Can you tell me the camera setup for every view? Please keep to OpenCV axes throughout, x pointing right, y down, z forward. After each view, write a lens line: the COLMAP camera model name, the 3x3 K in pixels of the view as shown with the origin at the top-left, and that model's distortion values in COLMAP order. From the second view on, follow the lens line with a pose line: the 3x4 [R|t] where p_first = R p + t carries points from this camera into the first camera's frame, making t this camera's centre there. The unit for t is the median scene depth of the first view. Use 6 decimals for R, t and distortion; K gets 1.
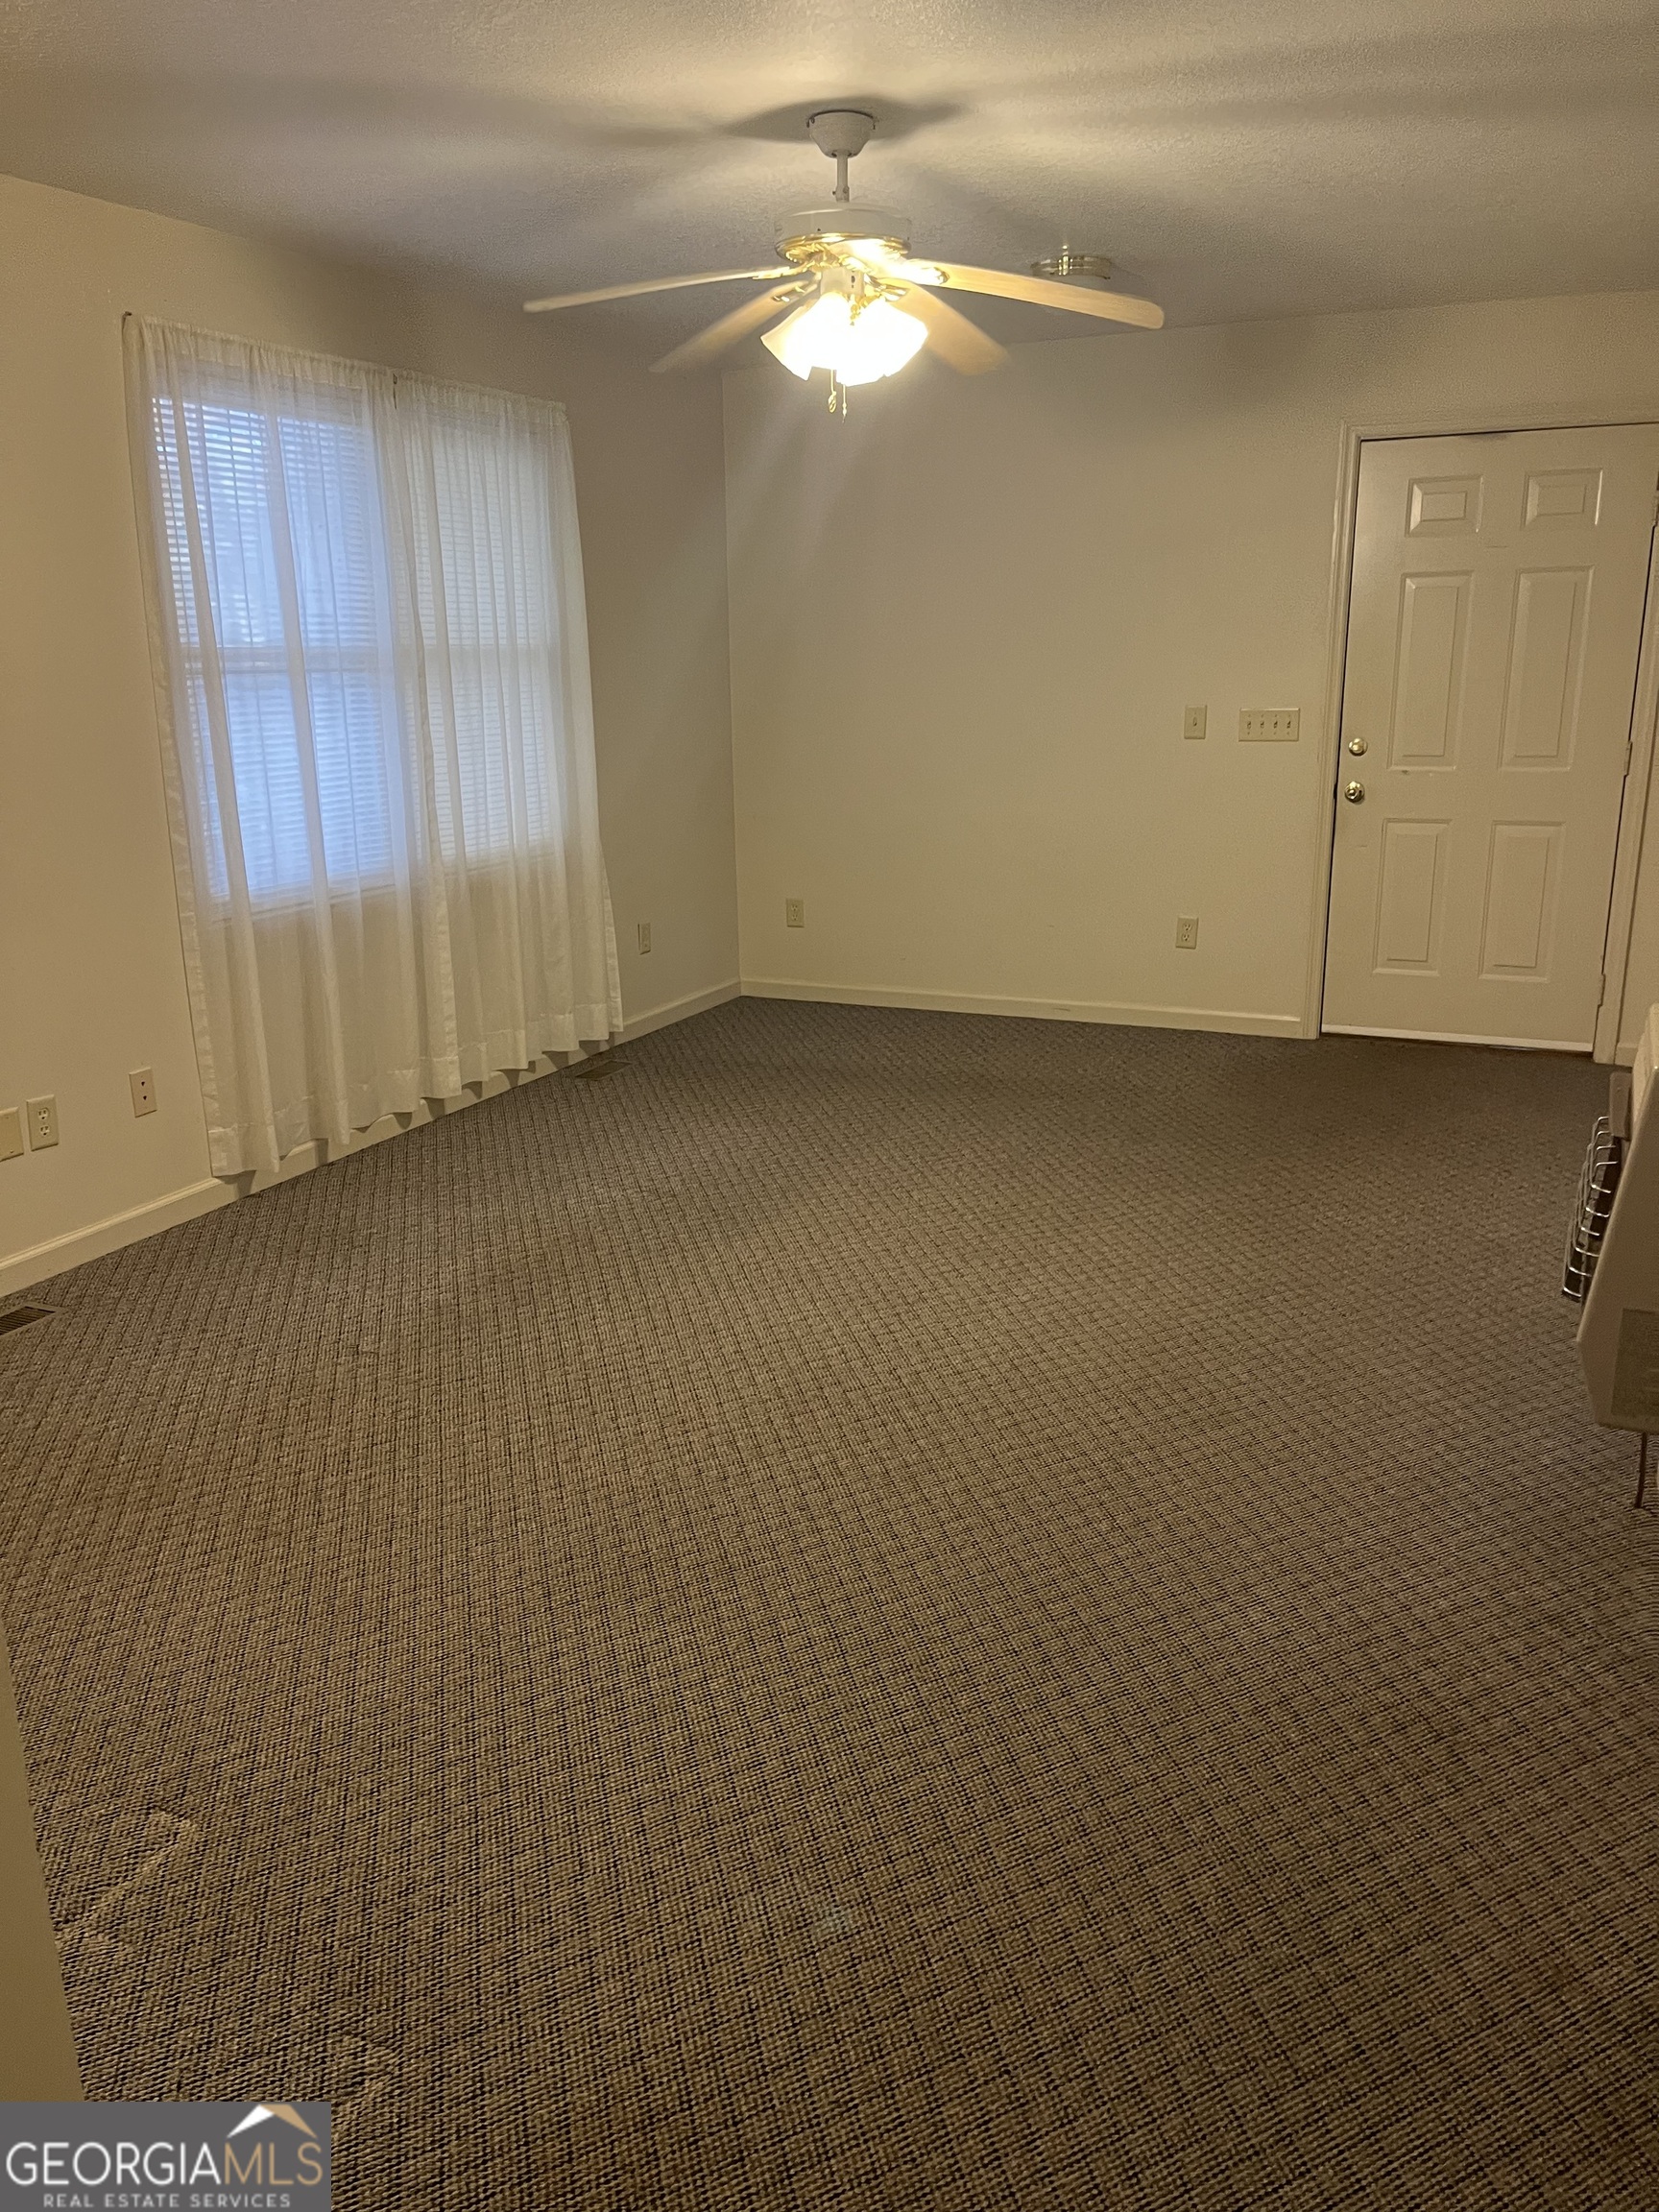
lens RADIAL K [[1695.2, 0, 830.8], [0, 1695.2, 1126.4], [0, 0, 1]] dist [0.016067, -0.039396]
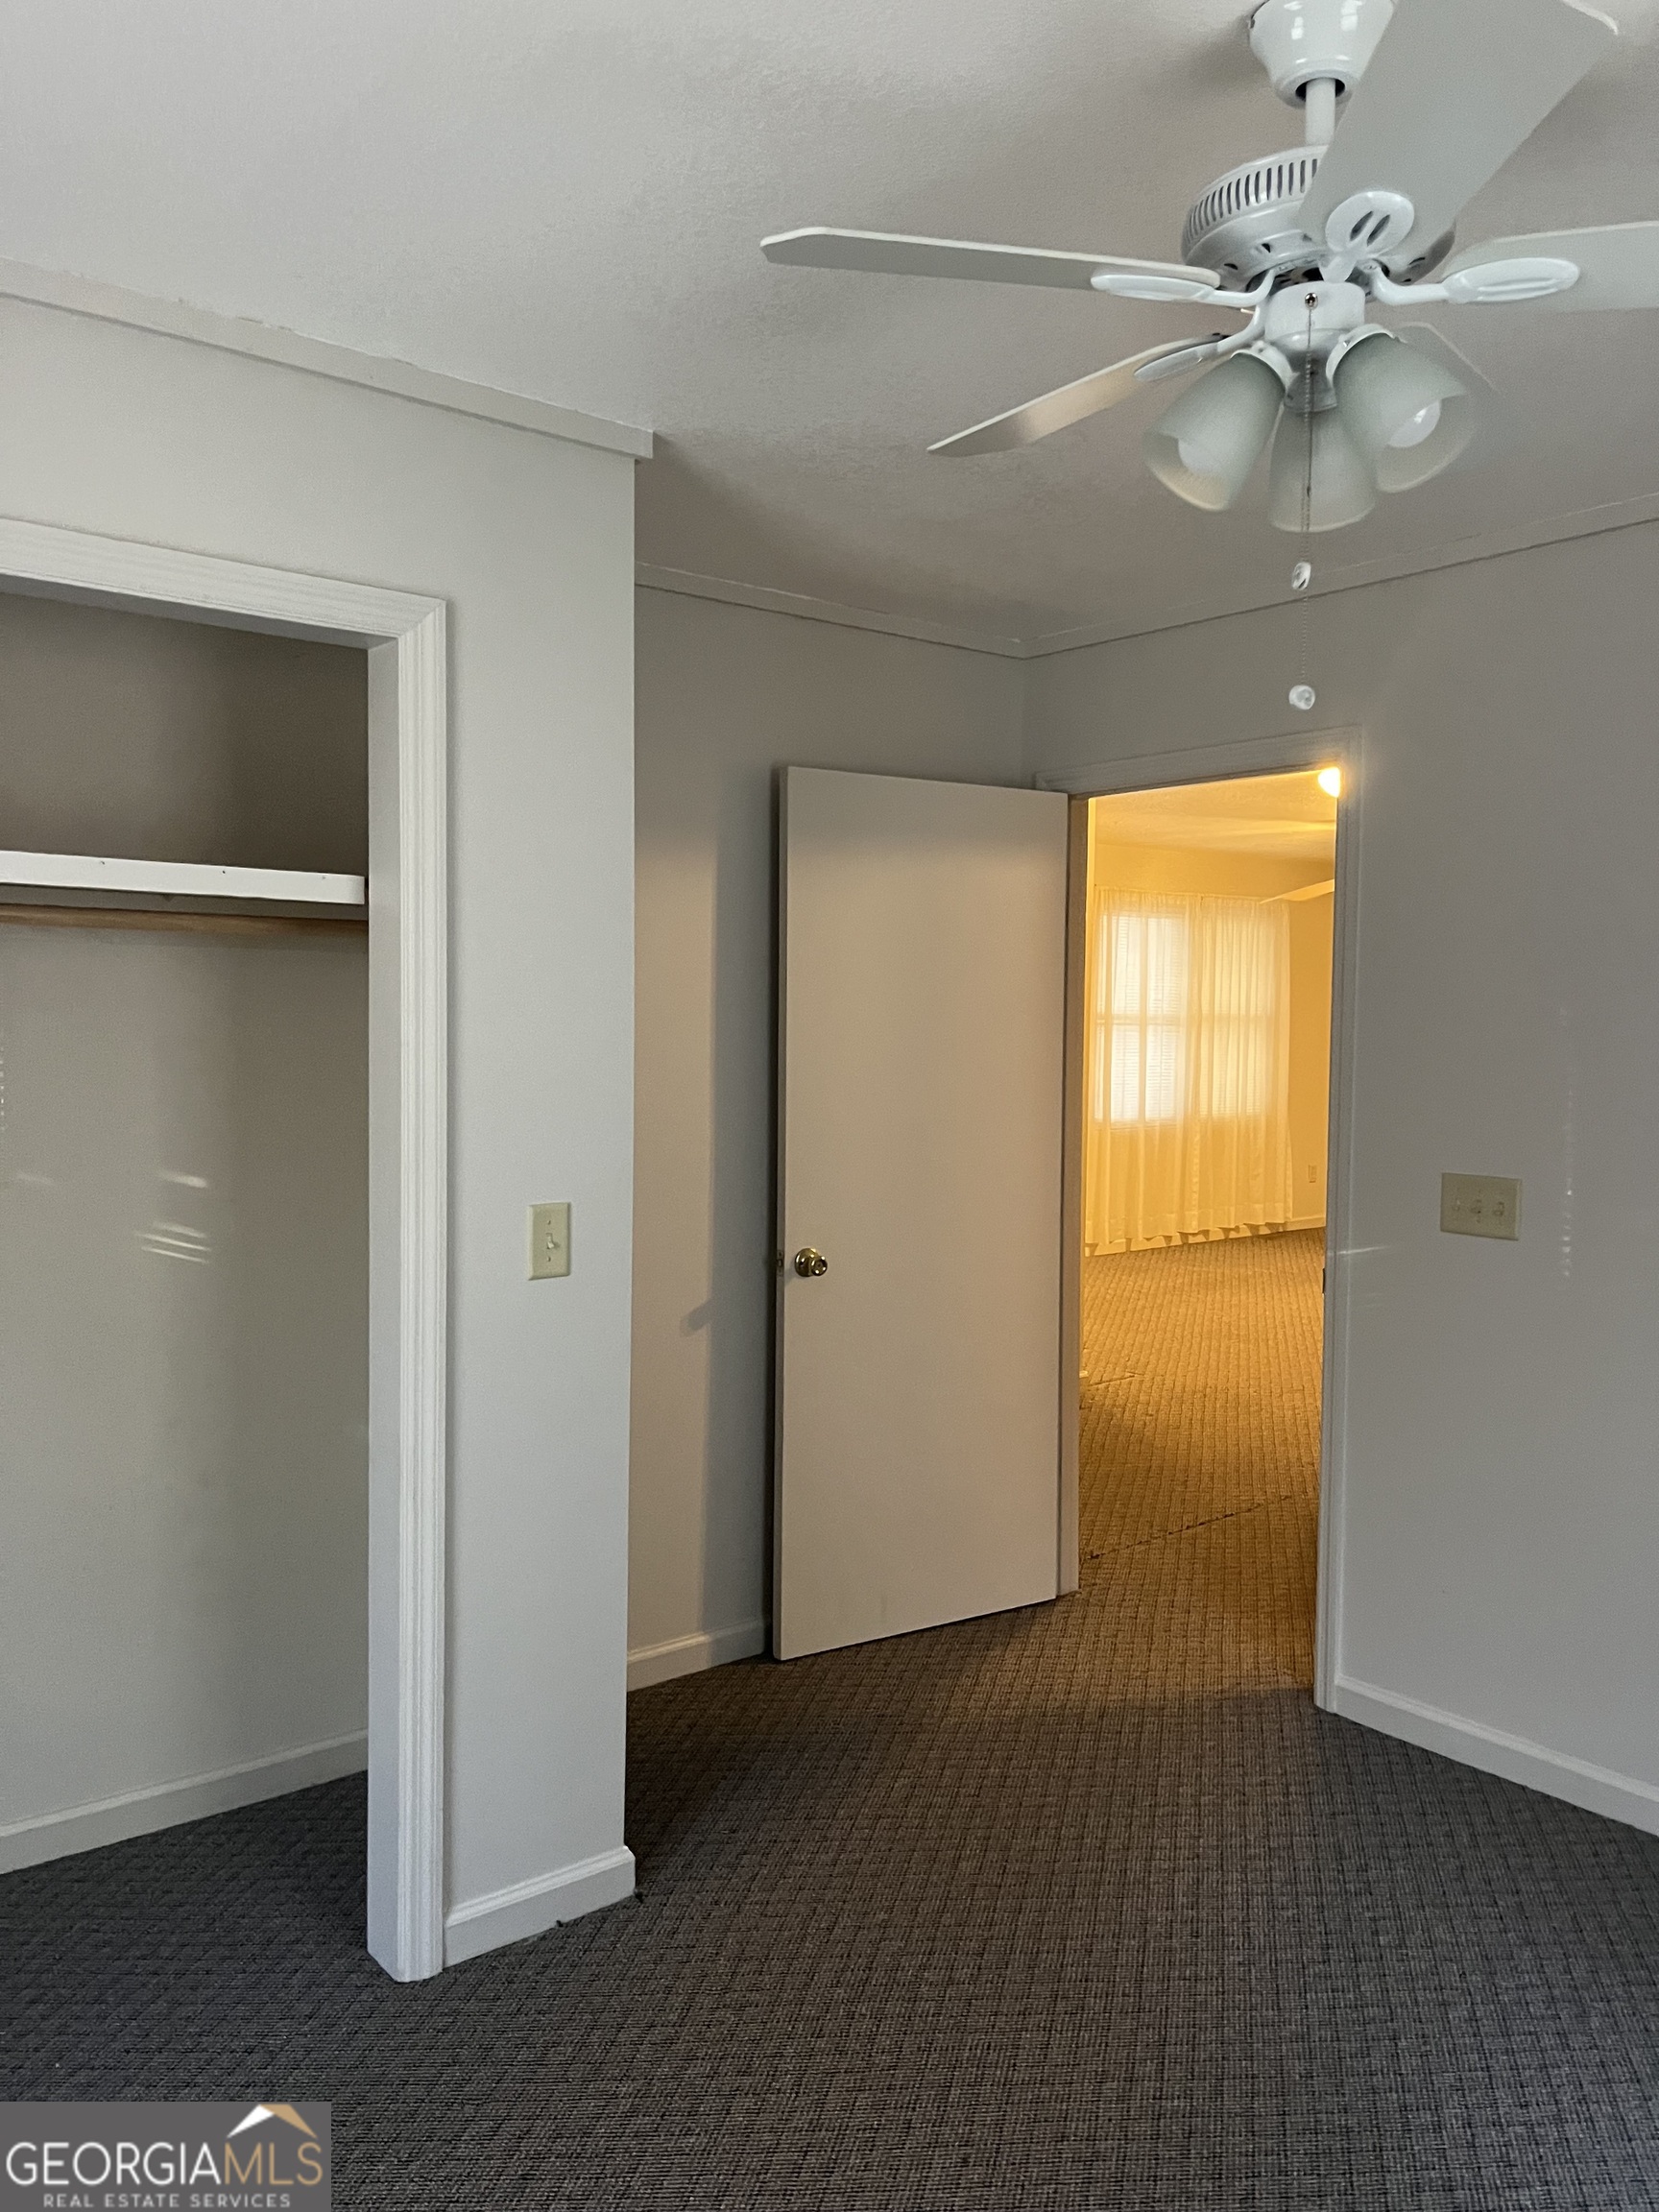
lens RADIAL K [[1695.2, 0, 820.7], [0, 1695.2, 1109.7], [0, 0, 1]] dist [0.016067, -0.039396]
pose [[0.894004, 0.051770, -0.445058, 0.267220], [-0.145097, 0.973228, -0.178253, 0.263534], [0.423915, 0.223935, 0.877582, -0.973809]]
